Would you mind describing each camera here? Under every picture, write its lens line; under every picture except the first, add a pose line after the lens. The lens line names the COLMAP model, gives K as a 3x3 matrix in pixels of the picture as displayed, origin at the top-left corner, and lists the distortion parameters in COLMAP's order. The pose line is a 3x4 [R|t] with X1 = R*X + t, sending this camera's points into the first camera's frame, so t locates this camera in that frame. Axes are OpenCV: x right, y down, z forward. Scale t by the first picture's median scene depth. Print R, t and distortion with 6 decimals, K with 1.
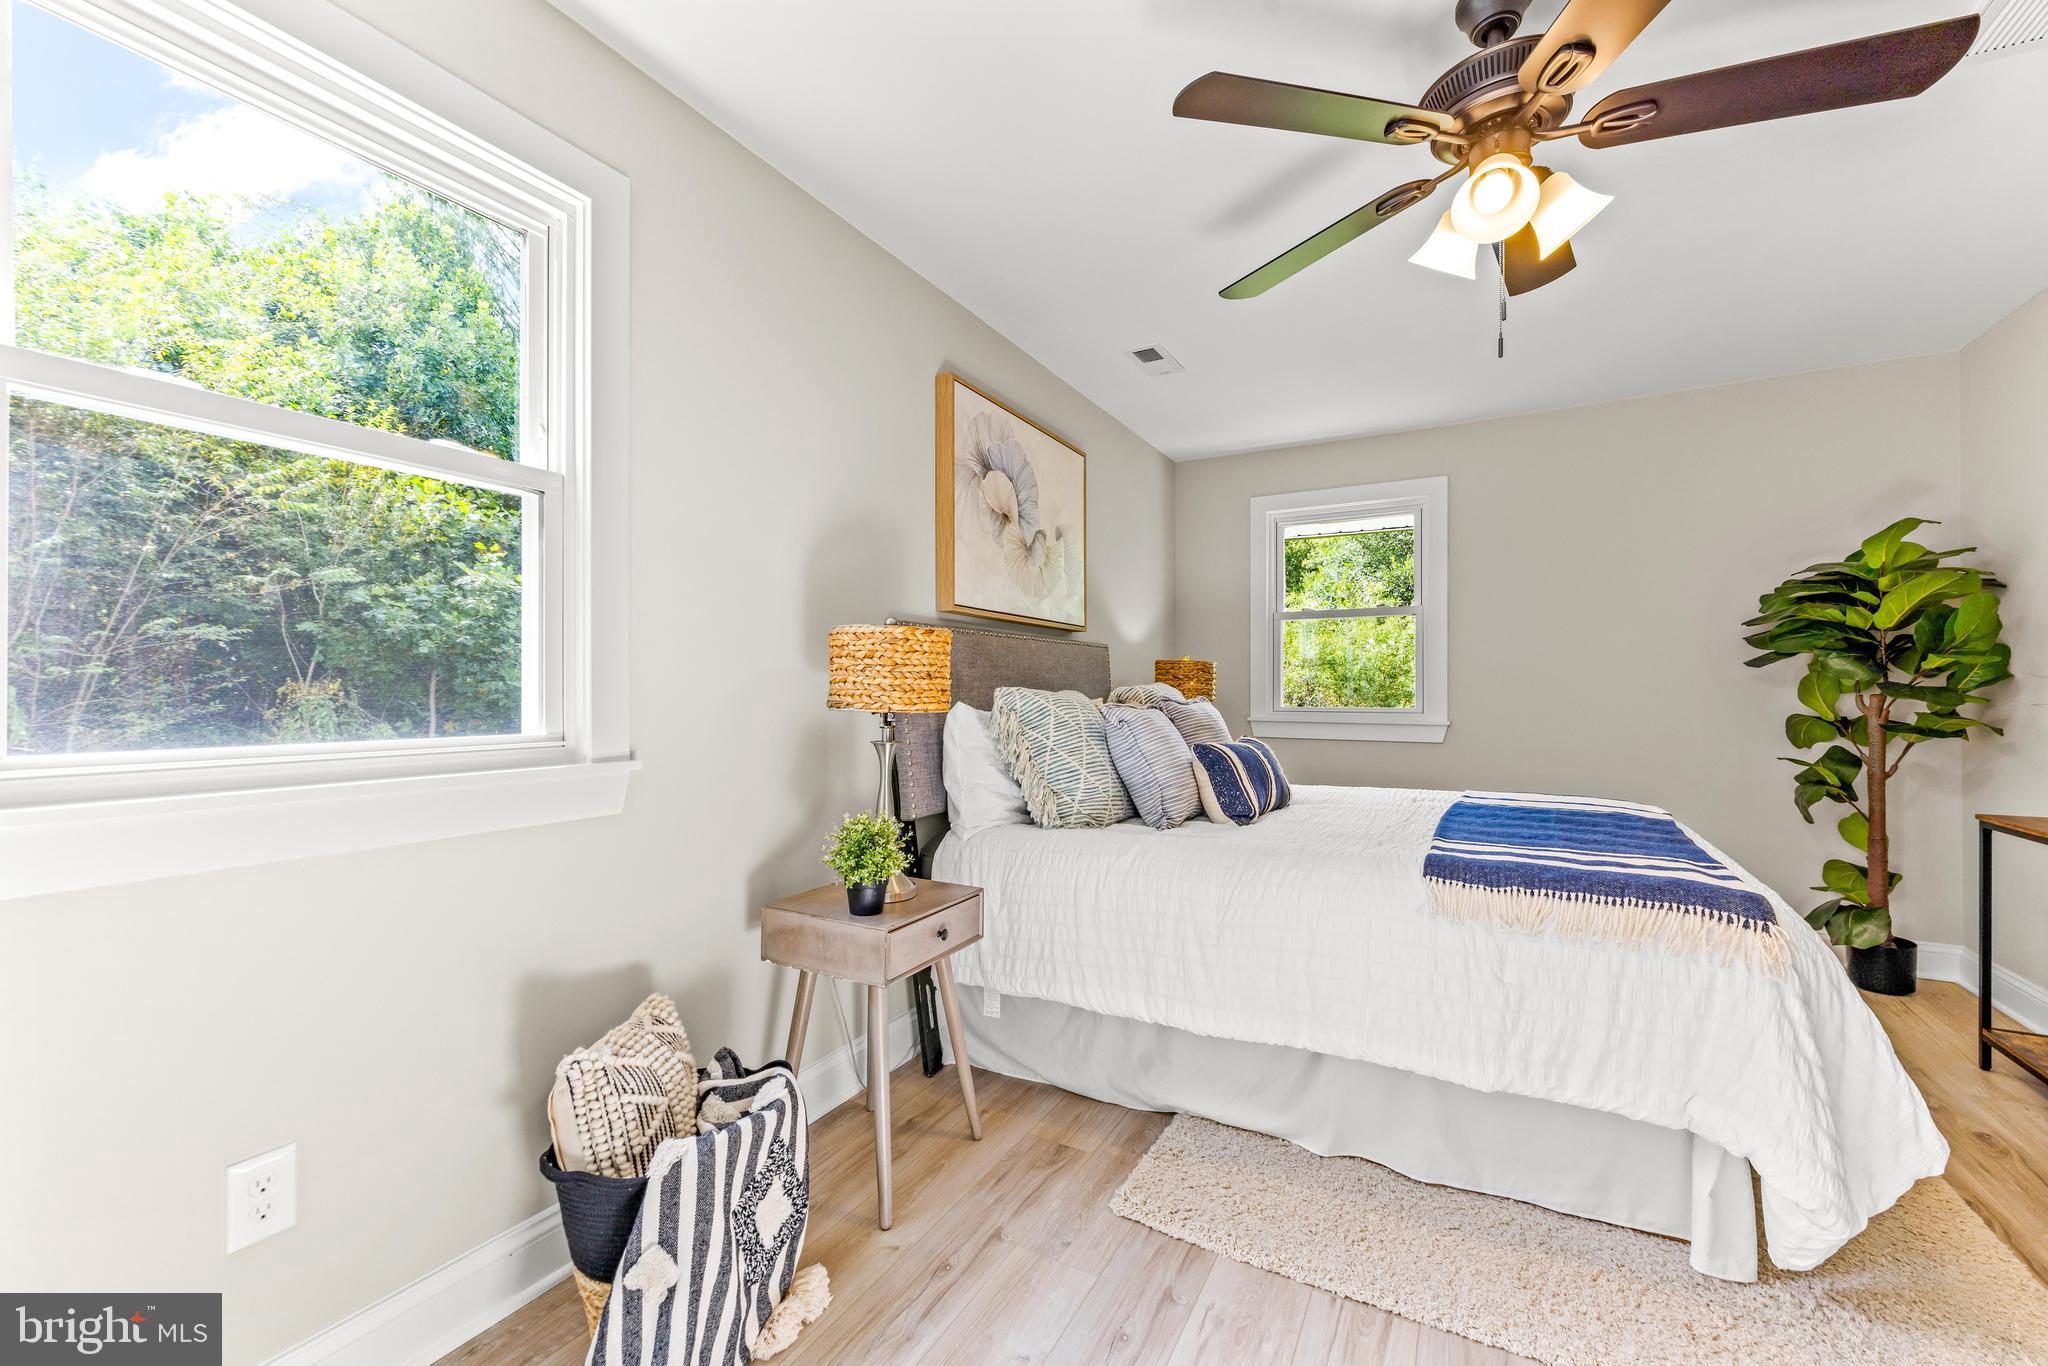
lens RADIAL K [[822.8, 0, 1022.8], [0, 822.8, 696.9], [0, 0, 1]] dist [-0.000864, 0.000347]
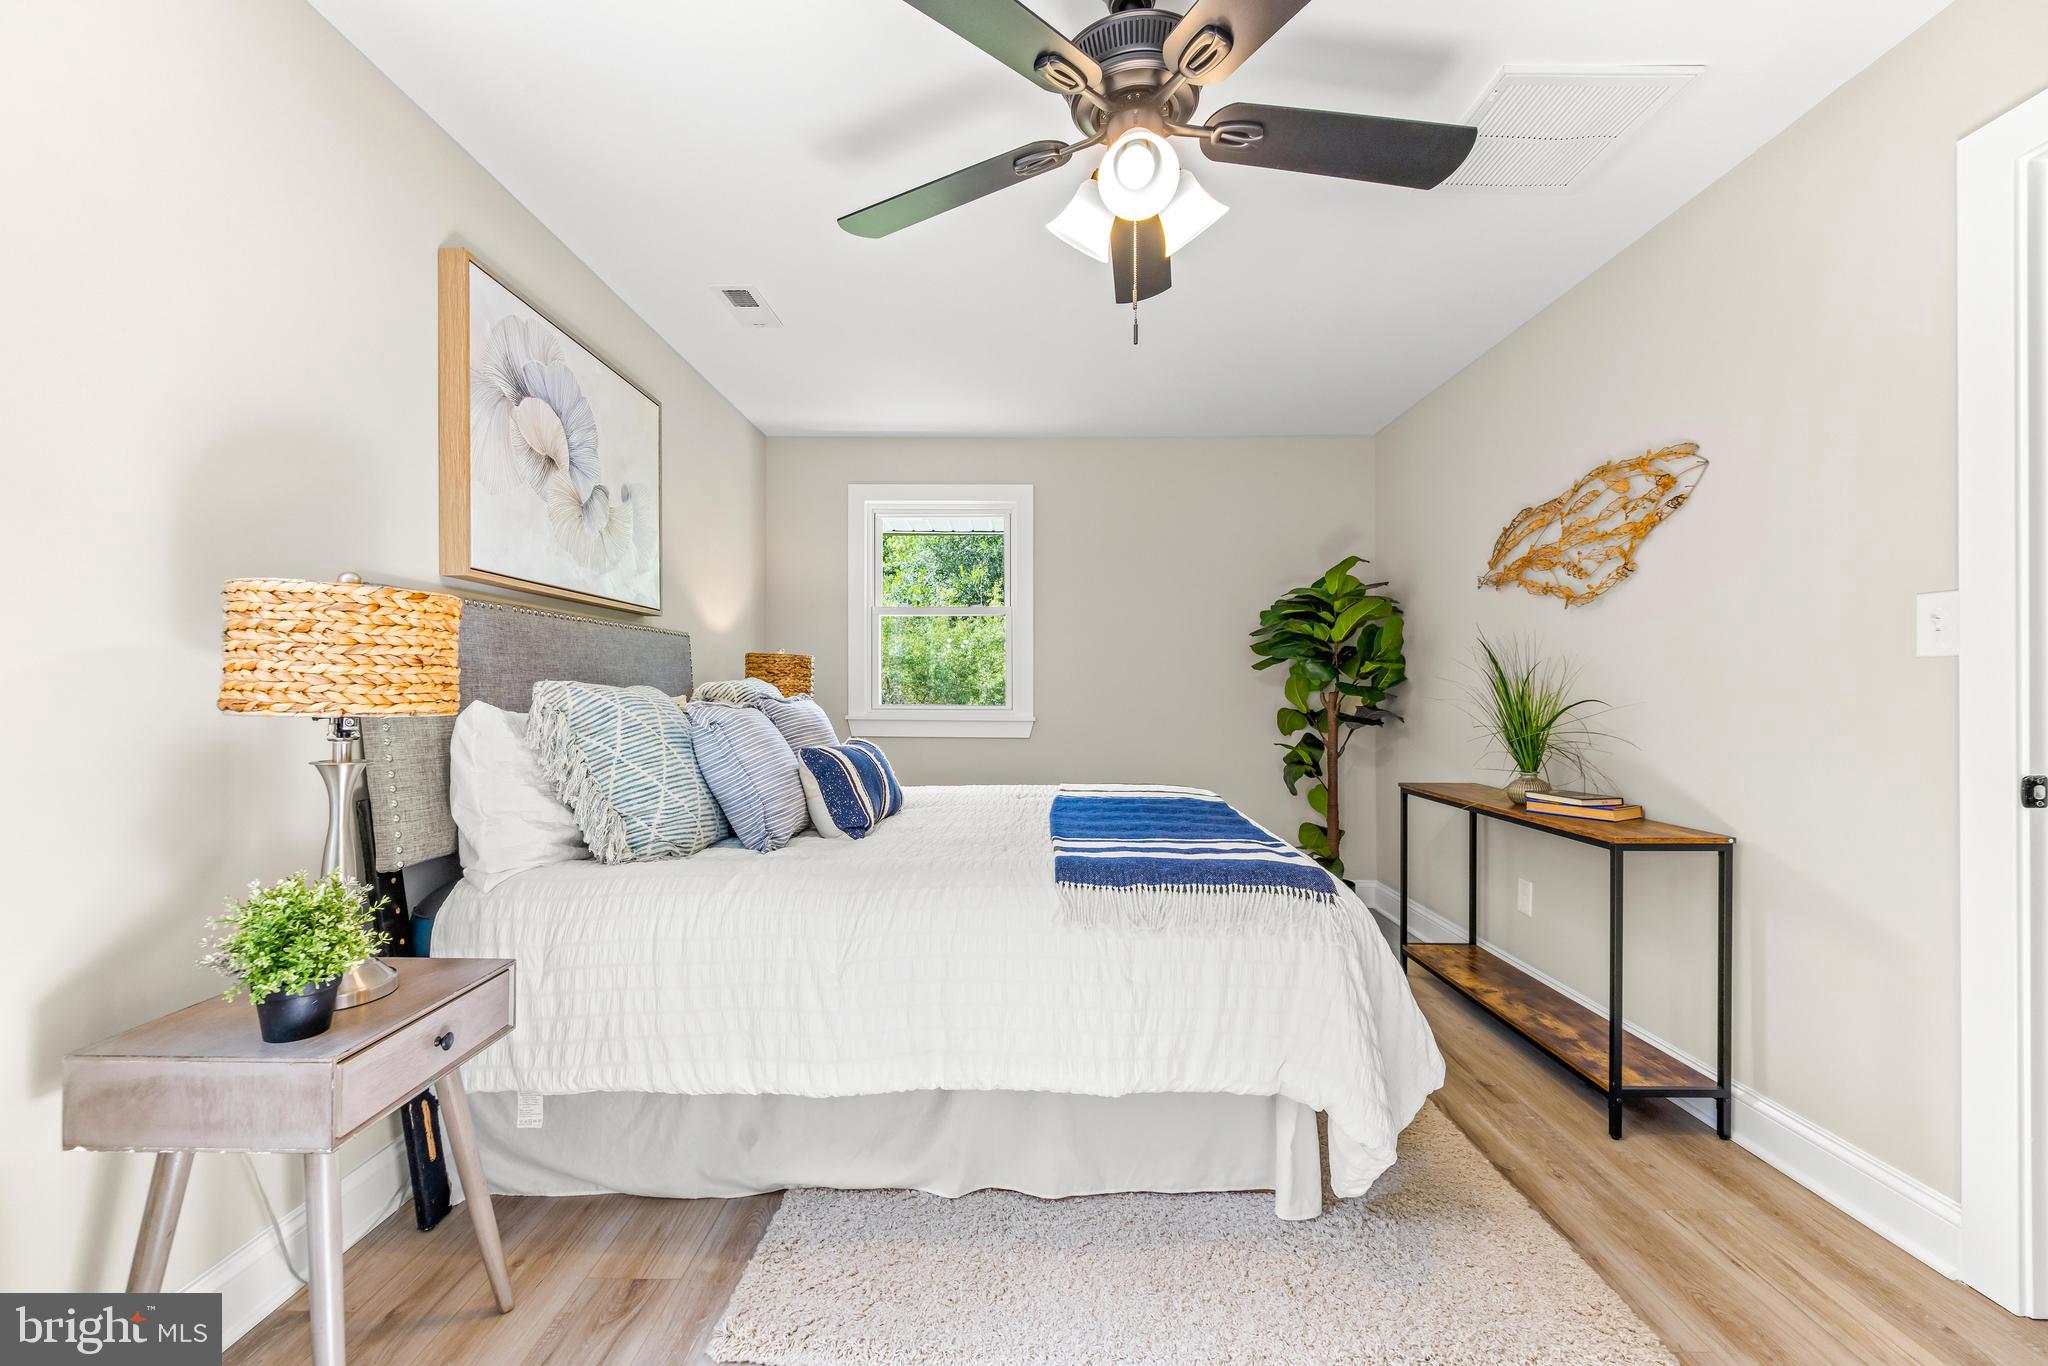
lens RADIAL K [[822.8, 0, 1022.8], [0, 822.8, 696.9], [0, 0, 1]] dist [-0.000864, 0.000347]
pose [[0.877963, -0.001689, 0.478726, -0.001943], [0.000532, 0.999997, 0.002553, 0.001144], [-0.478728, -0.001987, 0.877961, 0.136421]]
